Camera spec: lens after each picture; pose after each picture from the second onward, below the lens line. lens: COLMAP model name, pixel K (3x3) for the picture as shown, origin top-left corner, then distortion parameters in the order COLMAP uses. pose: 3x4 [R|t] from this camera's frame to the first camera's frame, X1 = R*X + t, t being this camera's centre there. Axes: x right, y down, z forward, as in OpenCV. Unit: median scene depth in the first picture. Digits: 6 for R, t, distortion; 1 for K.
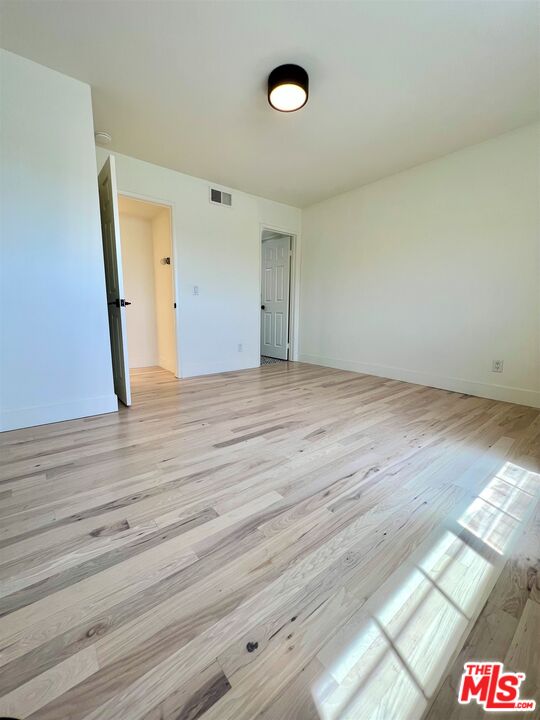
lens RADIAL K [[290.0, 0, 268.4], [0, 290.0, 361.6], [0, 0, 1]] dist [-0.002277, 0.000313]
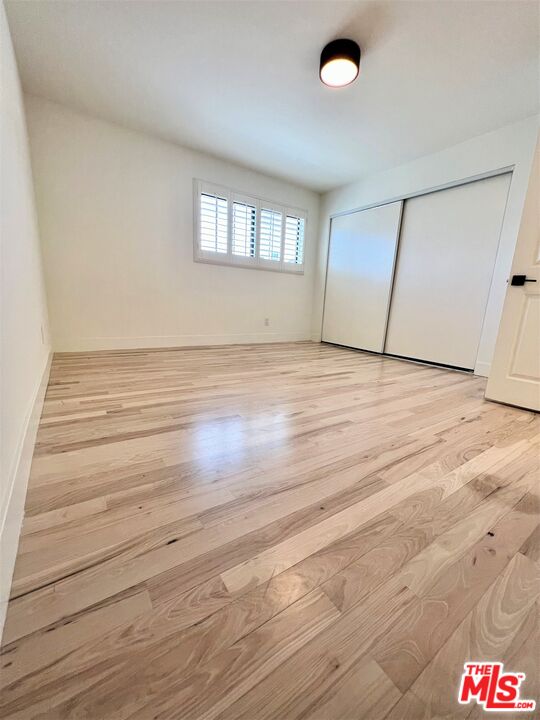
lens RADIAL K [[290.0, 0, 268.4], [0, 290.0, 361.6], [0, 0, 1]] dist [-0.002277, 0.000313]
pose [[-0.995850, -0.068448, 0.059986, 0.142486], [-0.041836, 0.929598, 0.366192, -0.247493], [-0.080828, 0.362162, -0.928604, 1.826462]]
